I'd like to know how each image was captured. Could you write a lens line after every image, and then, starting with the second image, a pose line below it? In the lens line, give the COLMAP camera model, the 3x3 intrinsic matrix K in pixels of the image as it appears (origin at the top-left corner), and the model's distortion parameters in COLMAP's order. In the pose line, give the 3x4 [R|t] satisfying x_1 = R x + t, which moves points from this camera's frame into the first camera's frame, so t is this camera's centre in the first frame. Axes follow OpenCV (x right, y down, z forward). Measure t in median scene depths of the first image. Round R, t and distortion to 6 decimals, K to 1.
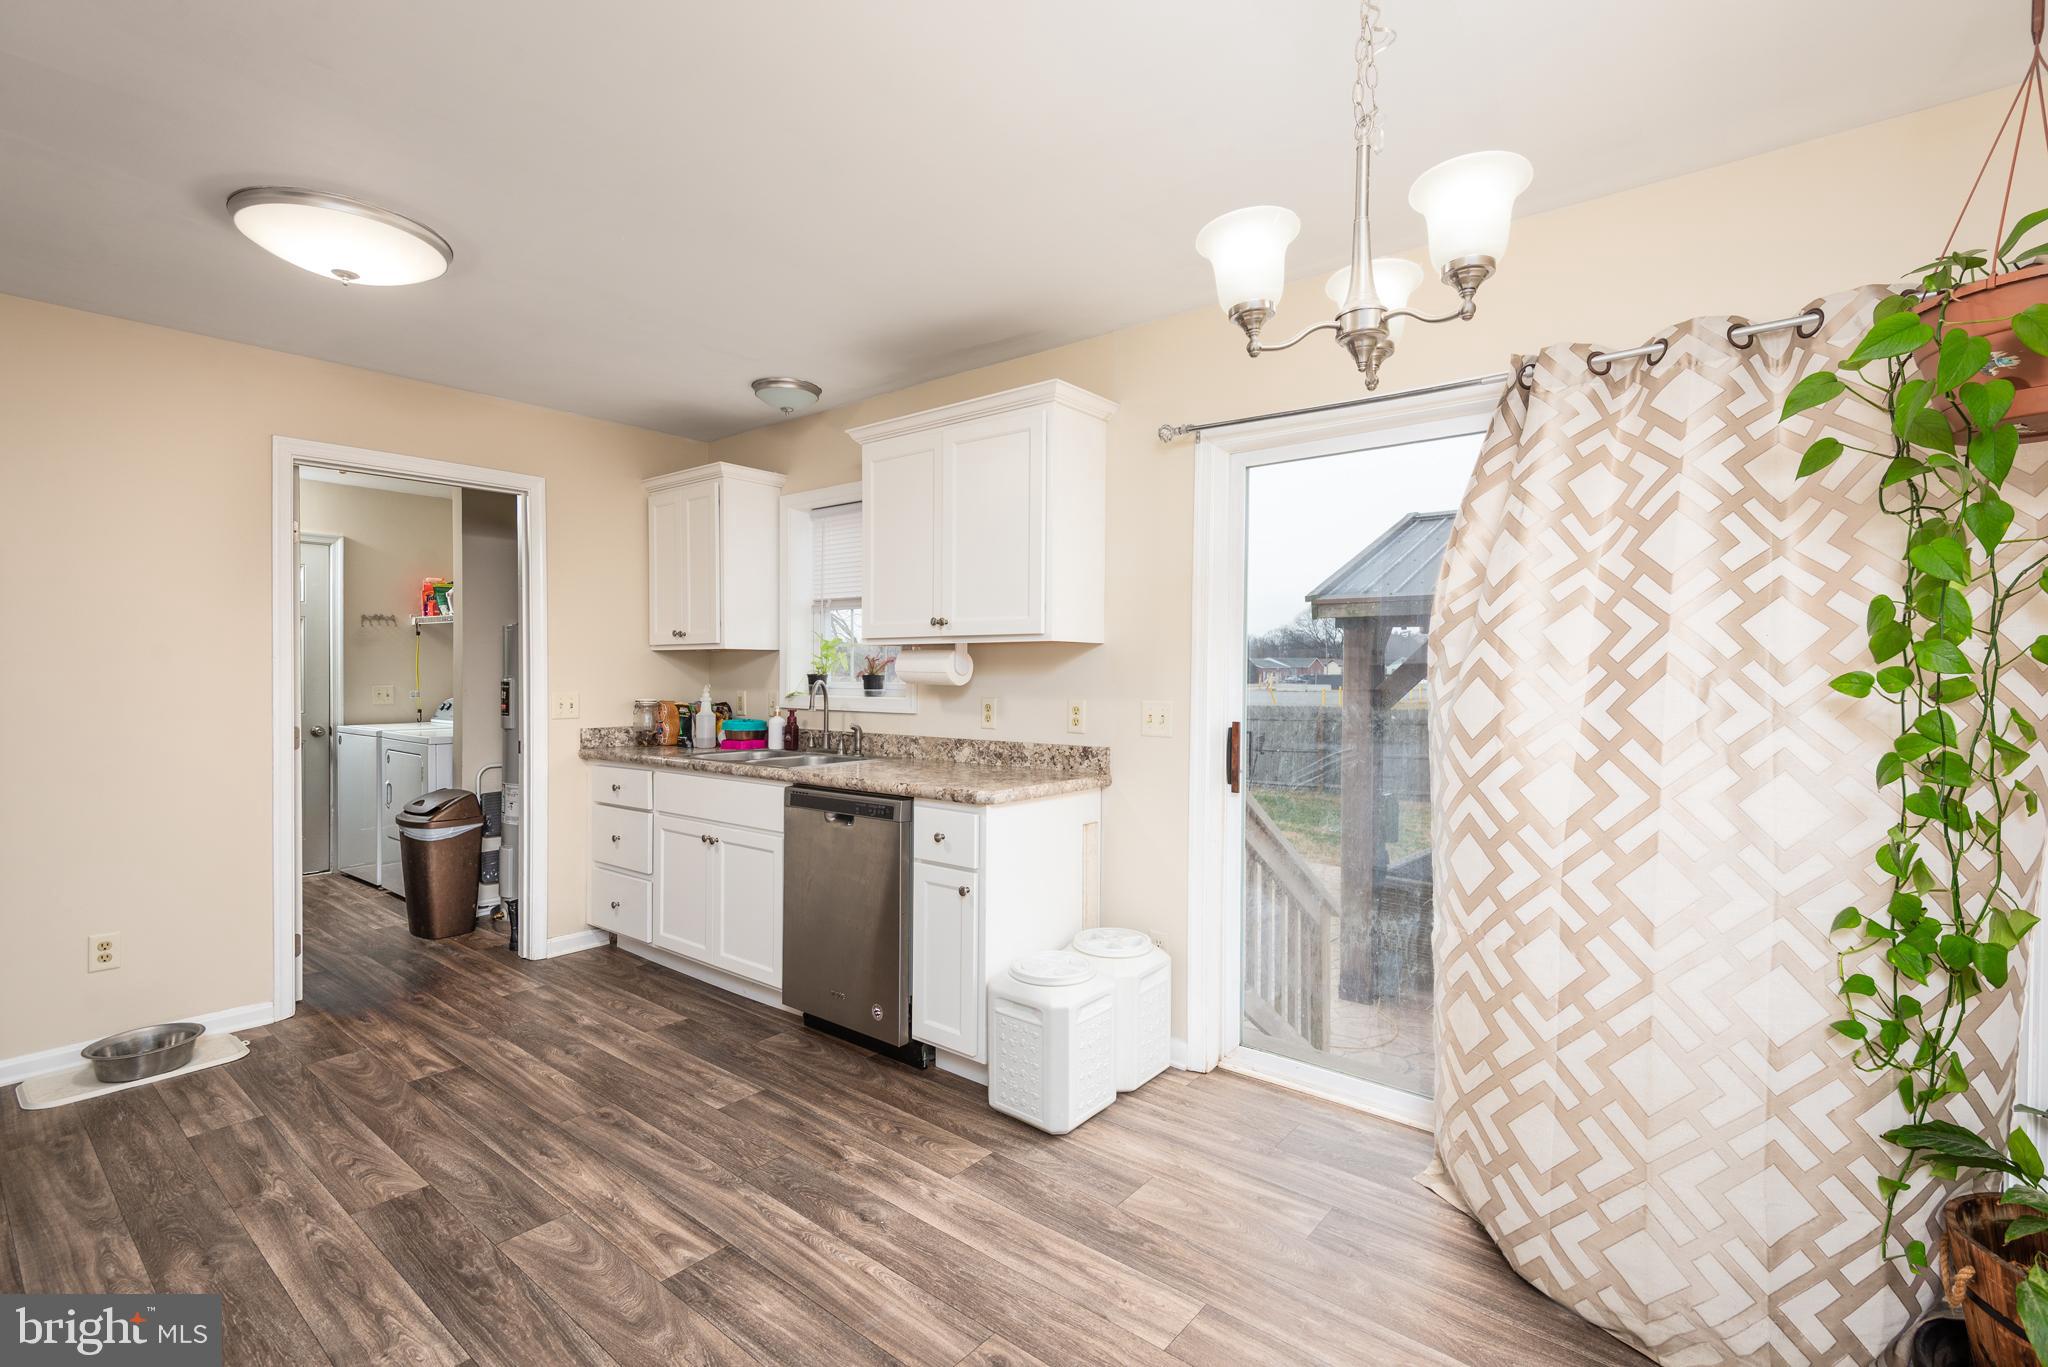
lens RADIAL K [[927.2, 0, 1036.0], [0, 927.2, 680.6], [0, 0, 1]] dist [0.024624, -0.012033]
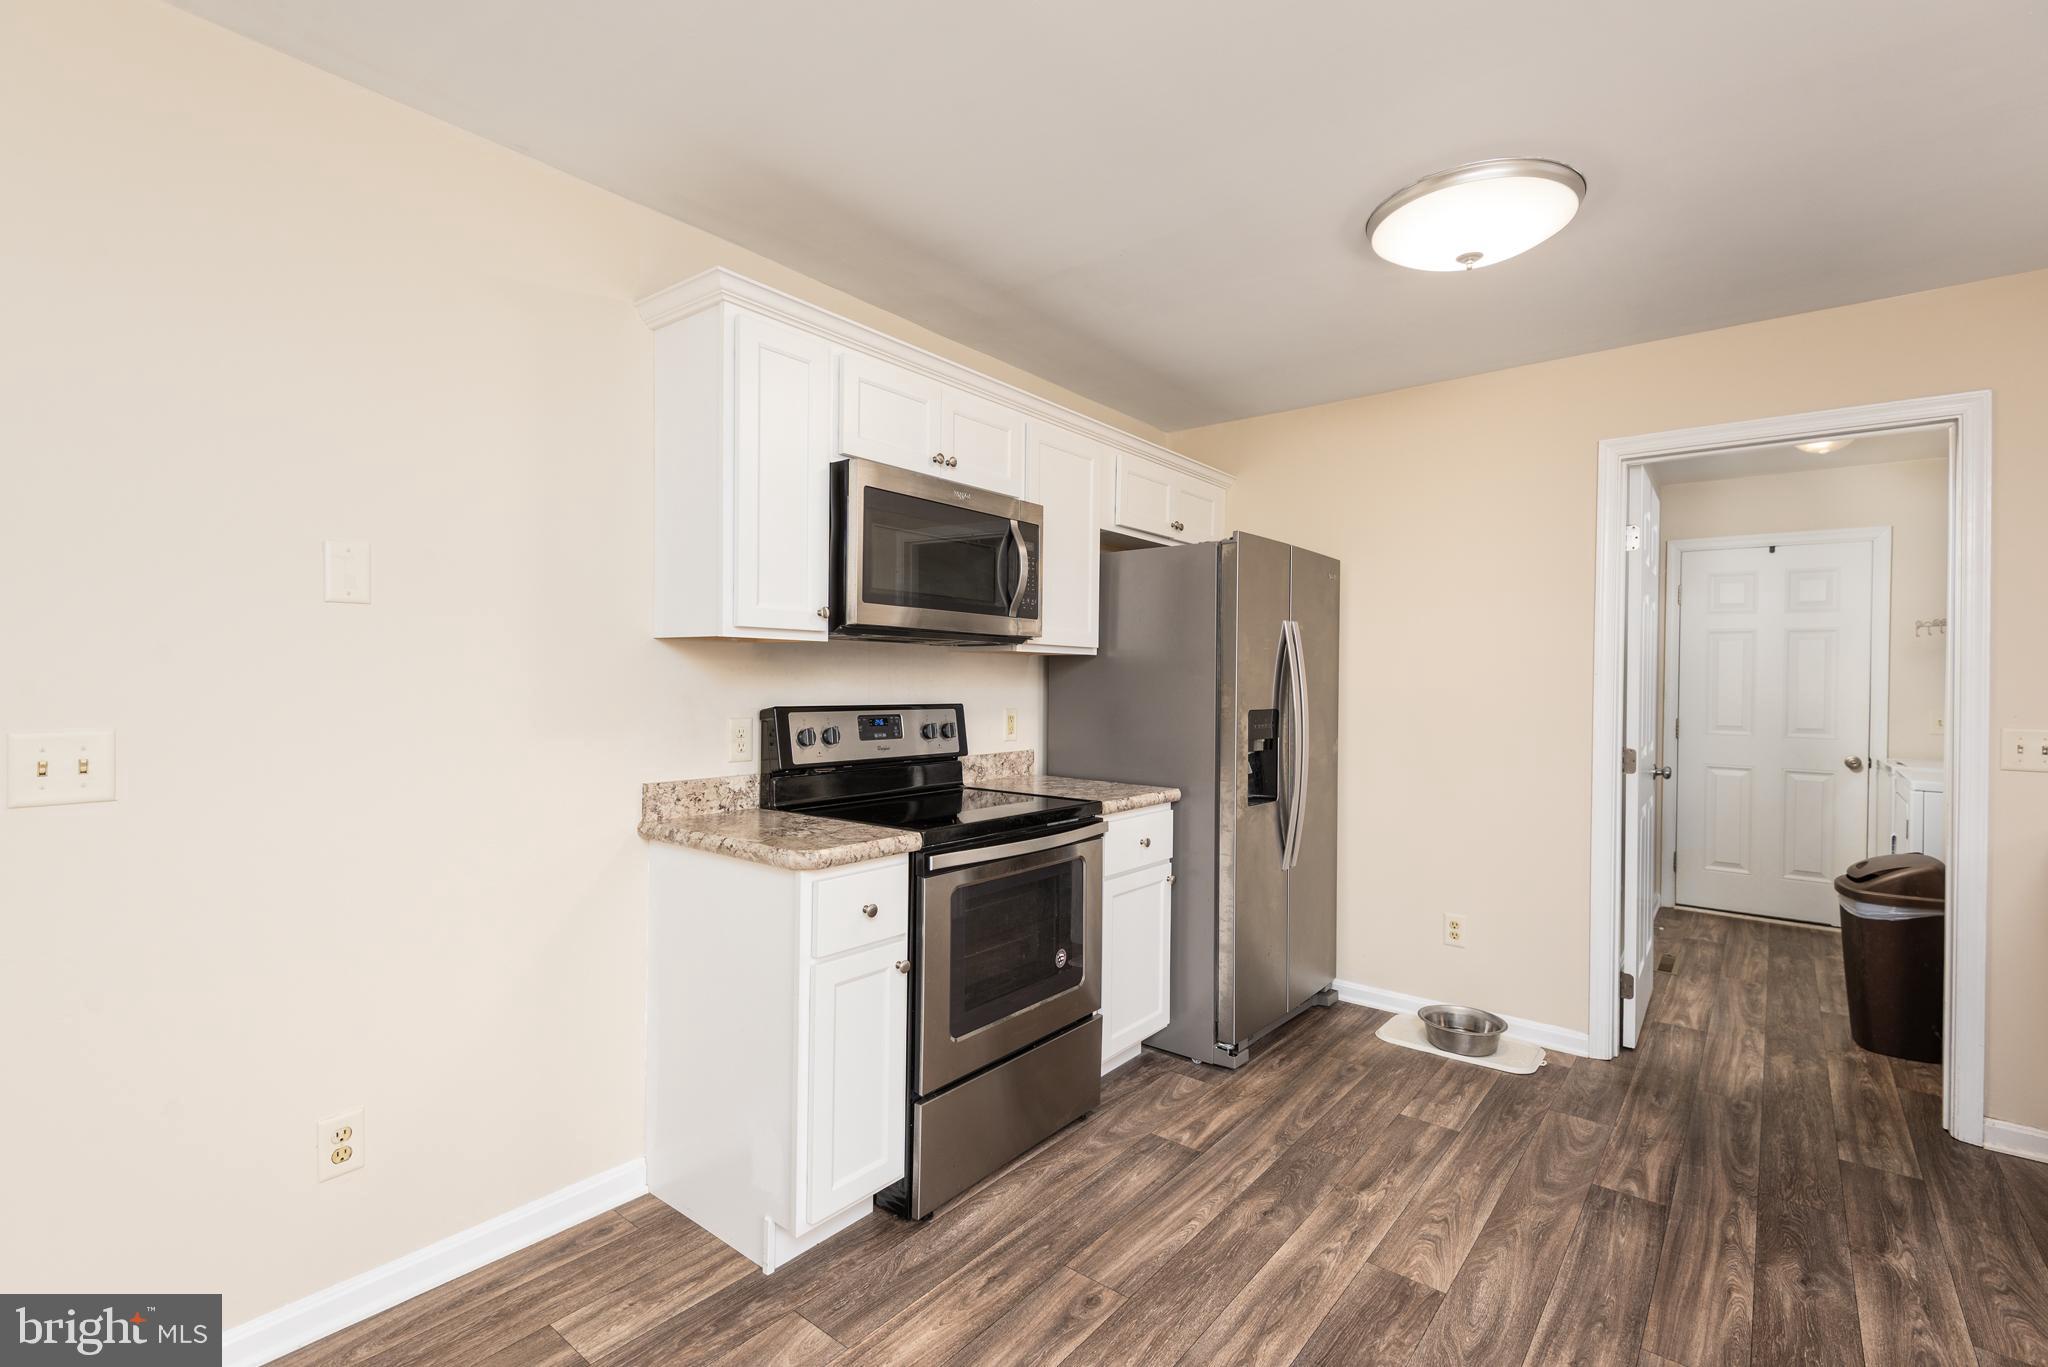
lens RADIAL K [[927.2, 0, 1024.6], [0, 927.2, 682.6], [0, 0, 1]] dist [0.024624, -0.012033]
pose [[0.001454, 0.003059, -0.999994, 0.147858], [-0.024588, 0.999693, 0.003022, -0.004992], [0.999697, 0.024583, 0.001529, 0.454571]]
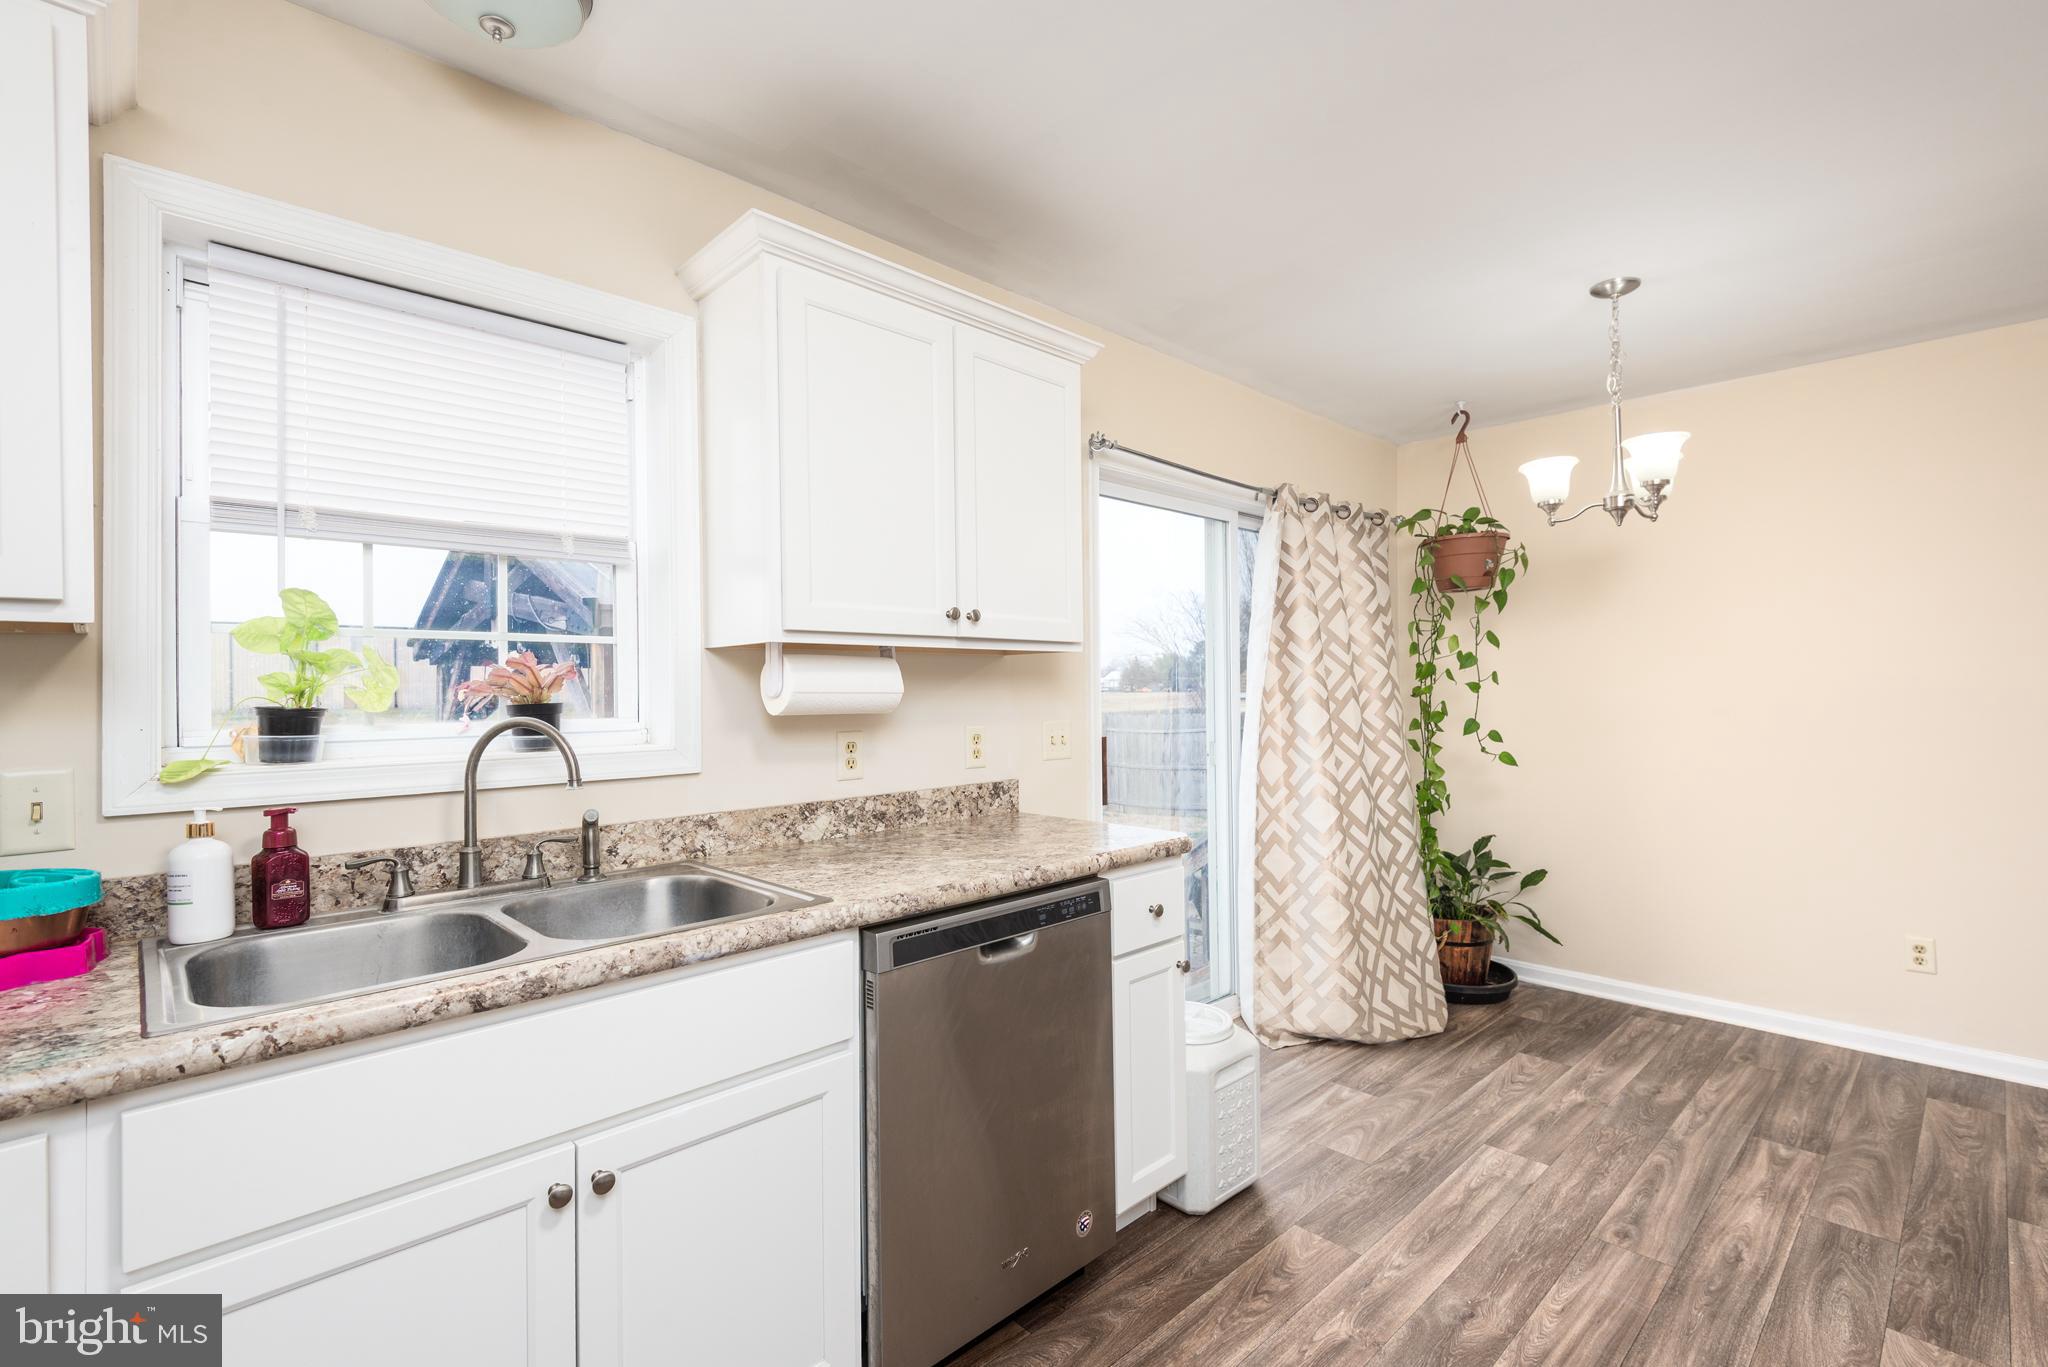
lens RADIAL K [[927.2, 0, 1017.9], [0, 927.2, 668.0], [0, 0, 1]] dist [0.024624, -0.012033]
pose [[0.126705, 0.013486, 0.991849, -1.154912], [0.018313, 0.999705, -0.015932, -0.016573], [-0.991771, 0.020183, 0.126421, 1.216170]]
